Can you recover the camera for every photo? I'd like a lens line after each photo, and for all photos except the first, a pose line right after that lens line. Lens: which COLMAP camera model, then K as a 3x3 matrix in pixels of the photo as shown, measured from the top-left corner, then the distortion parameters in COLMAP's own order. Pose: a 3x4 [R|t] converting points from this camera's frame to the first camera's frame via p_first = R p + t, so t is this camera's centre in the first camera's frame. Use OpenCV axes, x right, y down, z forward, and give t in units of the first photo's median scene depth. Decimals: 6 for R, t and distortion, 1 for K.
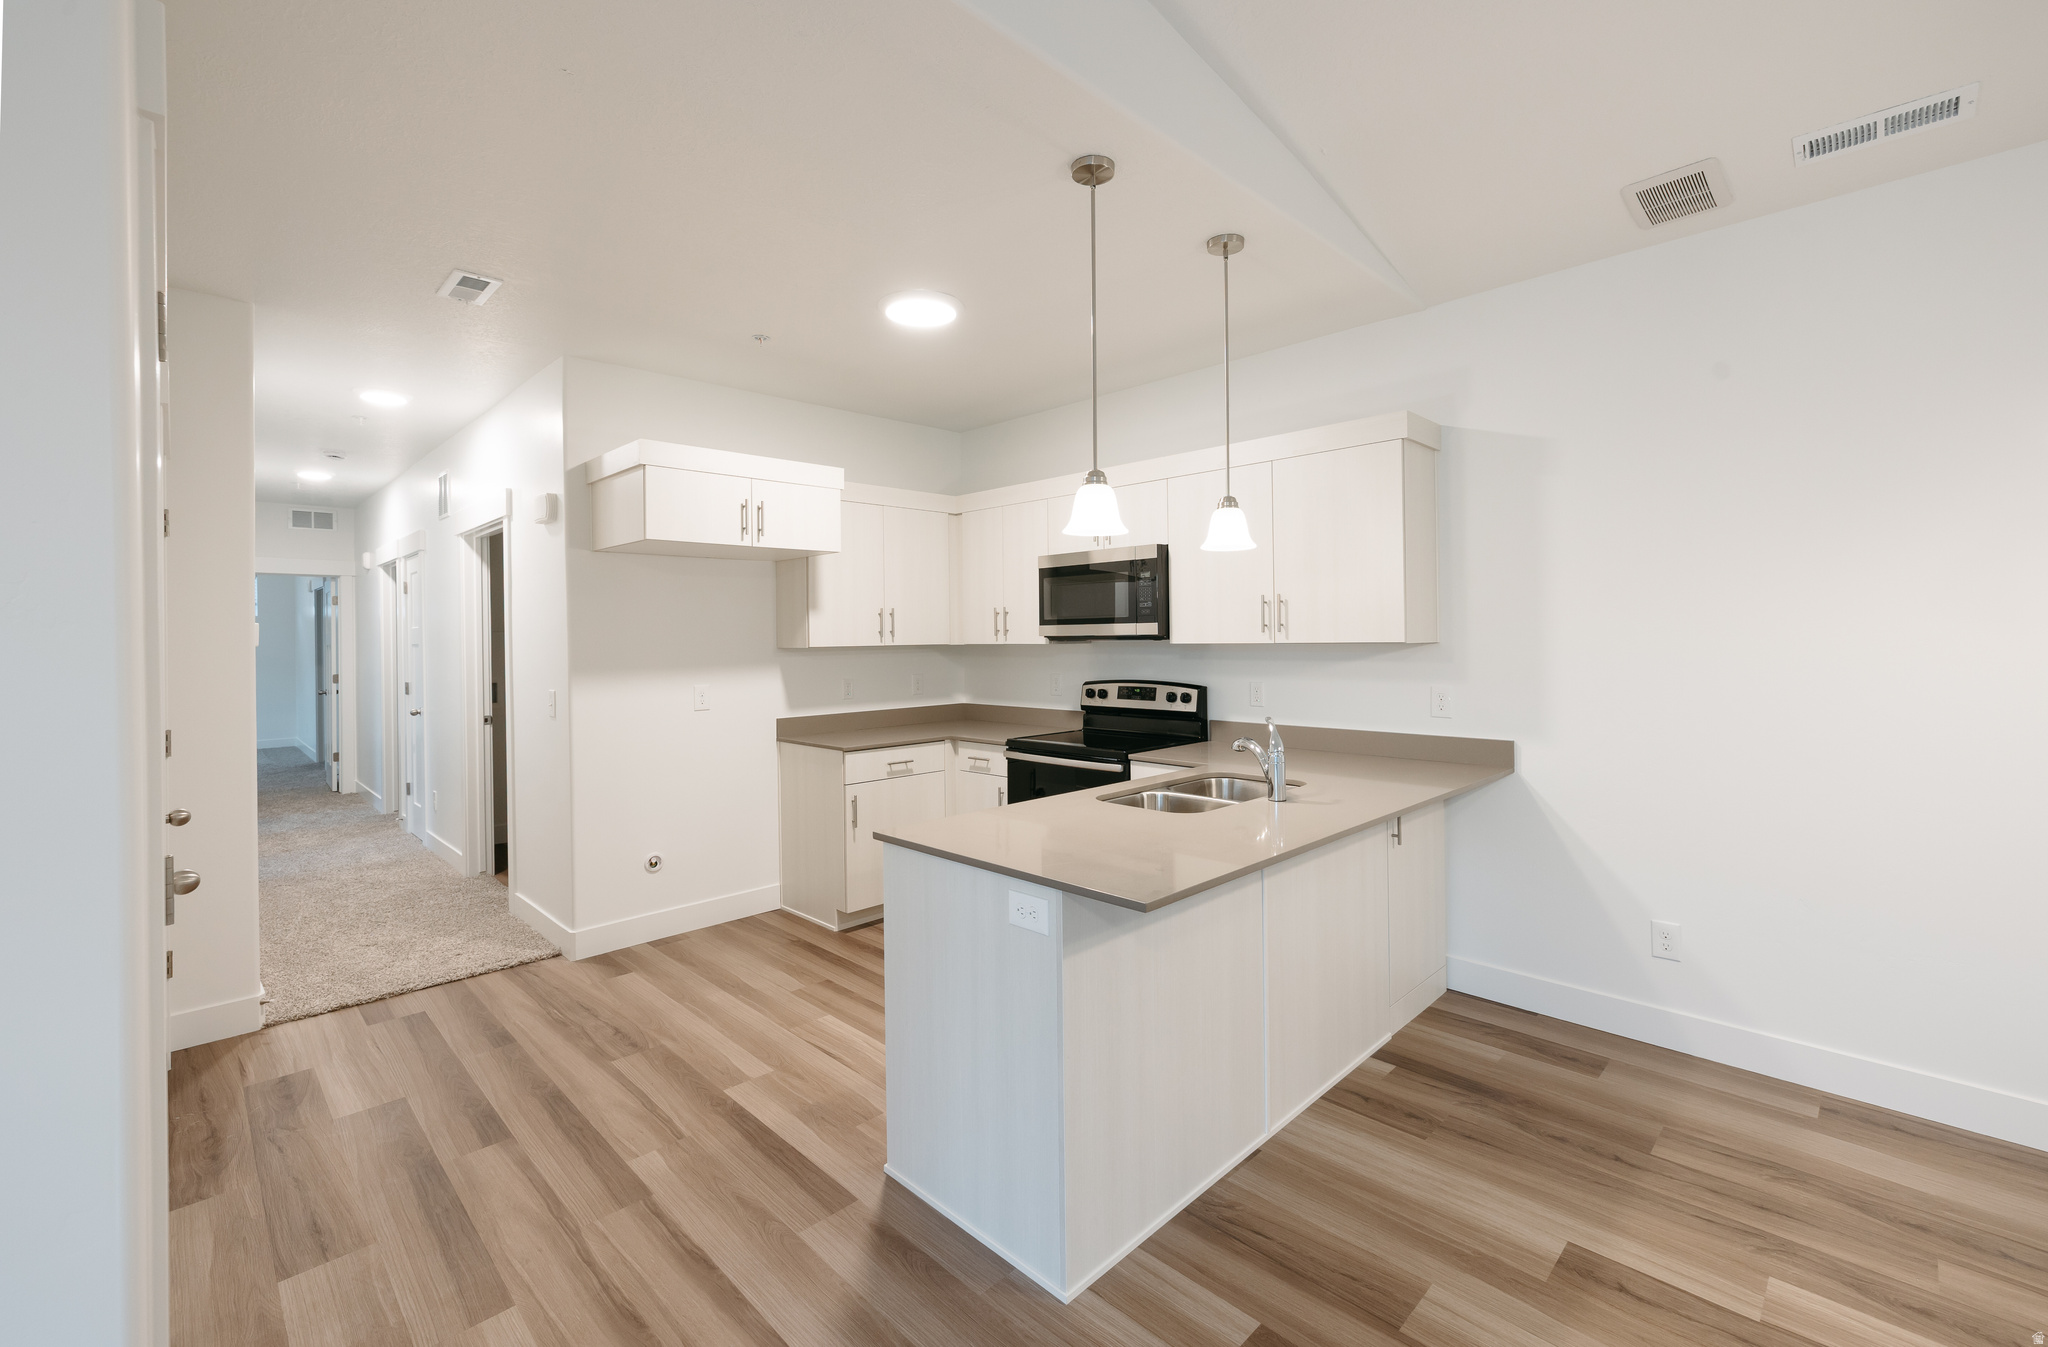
lens RADIAL K [[872.6, 0, 1026.8], [0, 872.6, 635.7], [0, 0, 1]] dist [-0.001285, 0.000298]
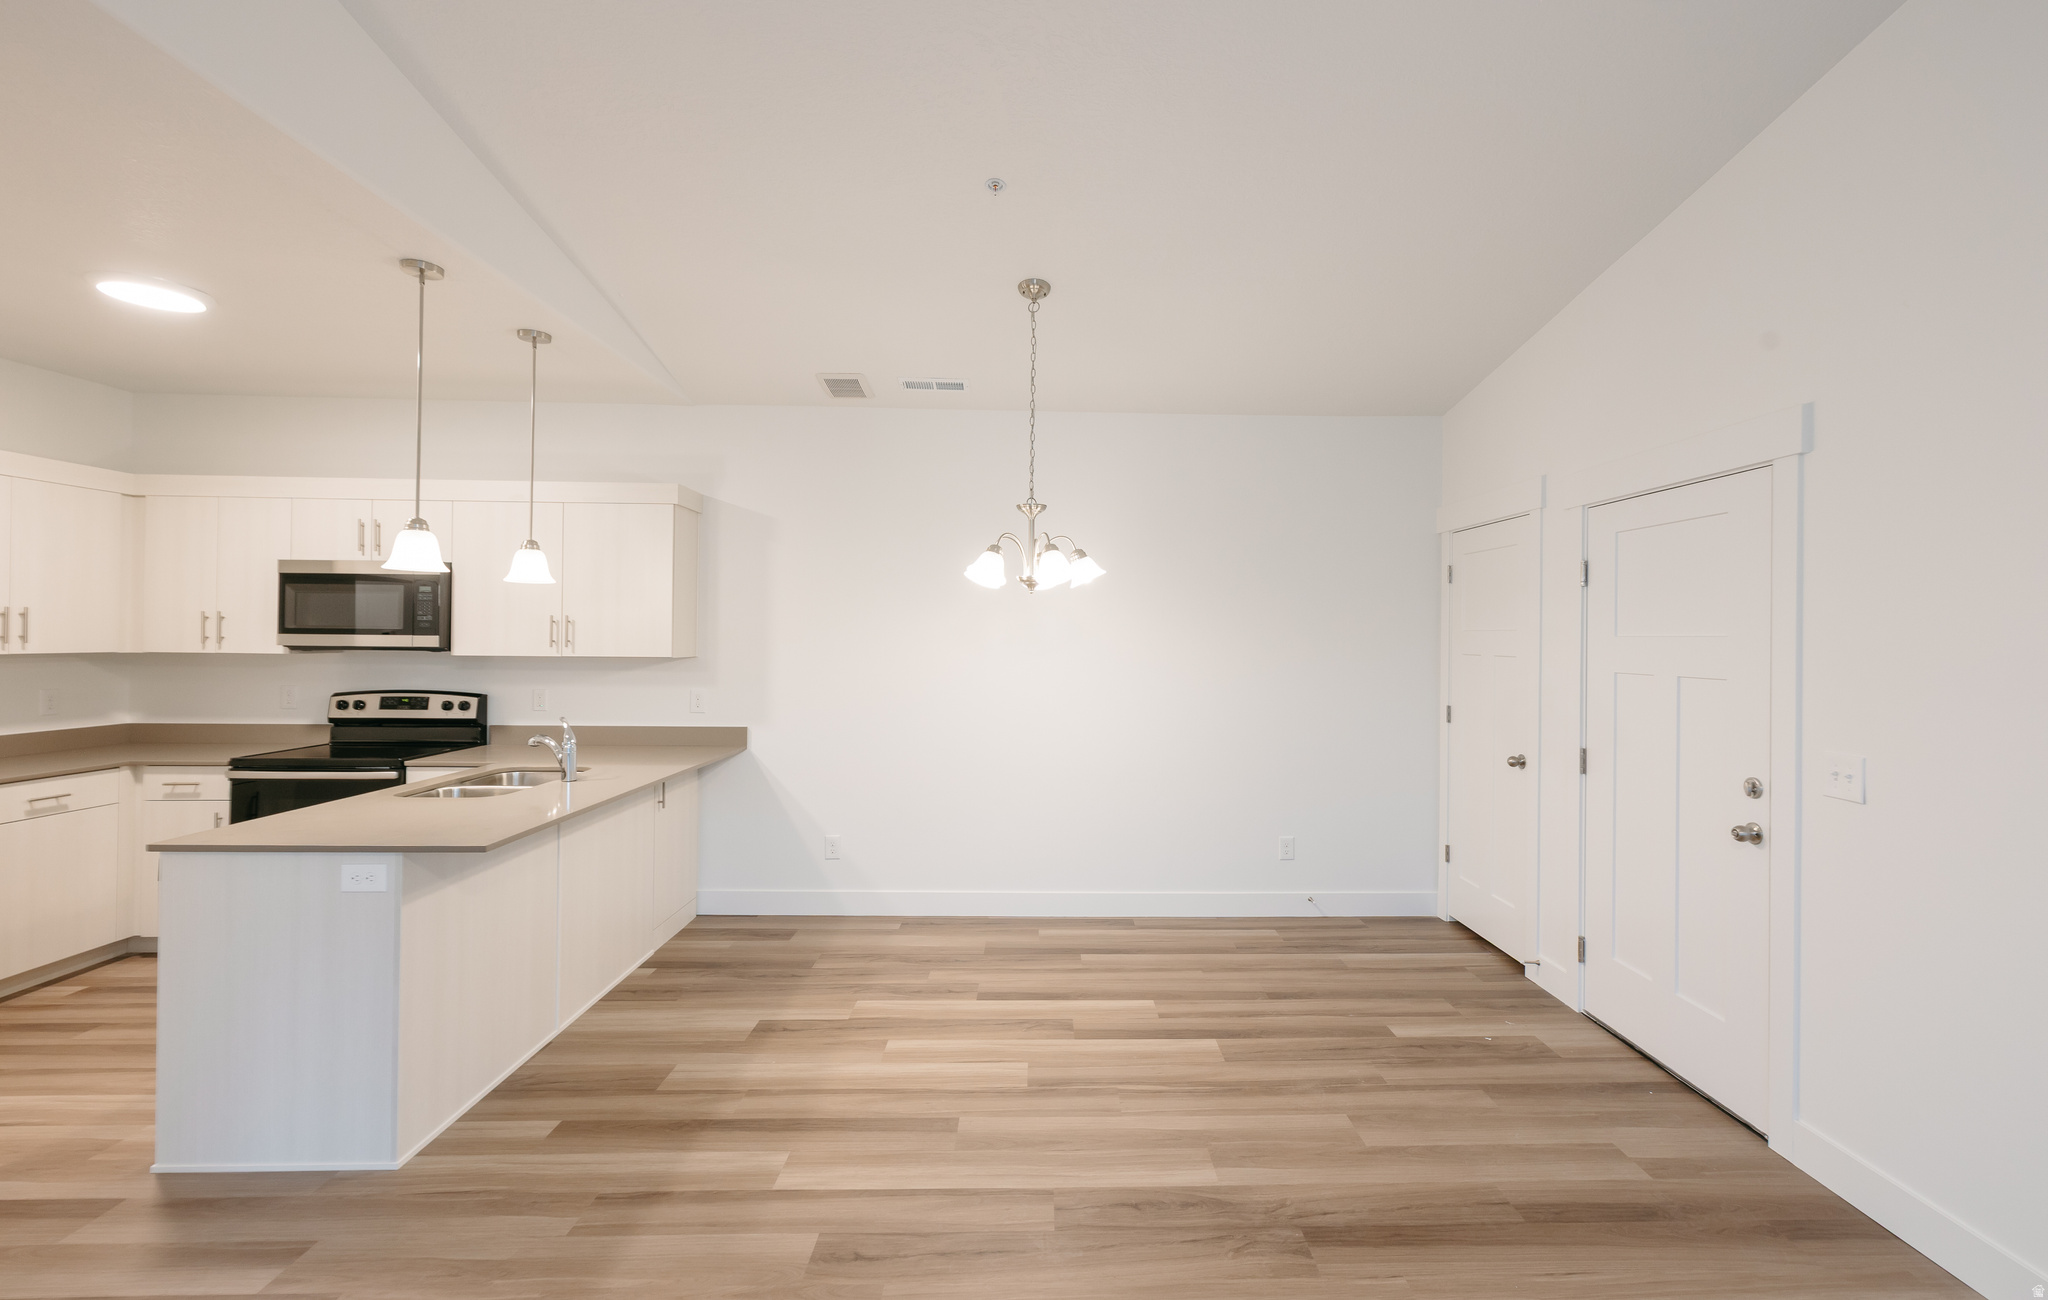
lens RADIAL K [[805.5, 0, 1029.0], [0, 805.5, 638.6], [0, 0, 1]] dist [0.000119, 0.000139]
pose [[0.678714, 0.023532, 0.734026, -0.094606], [-0.020105, 0.999707, -0.013459, -0.014501], [-0.734127, -0.005623, 0.678988, -0.222843]]
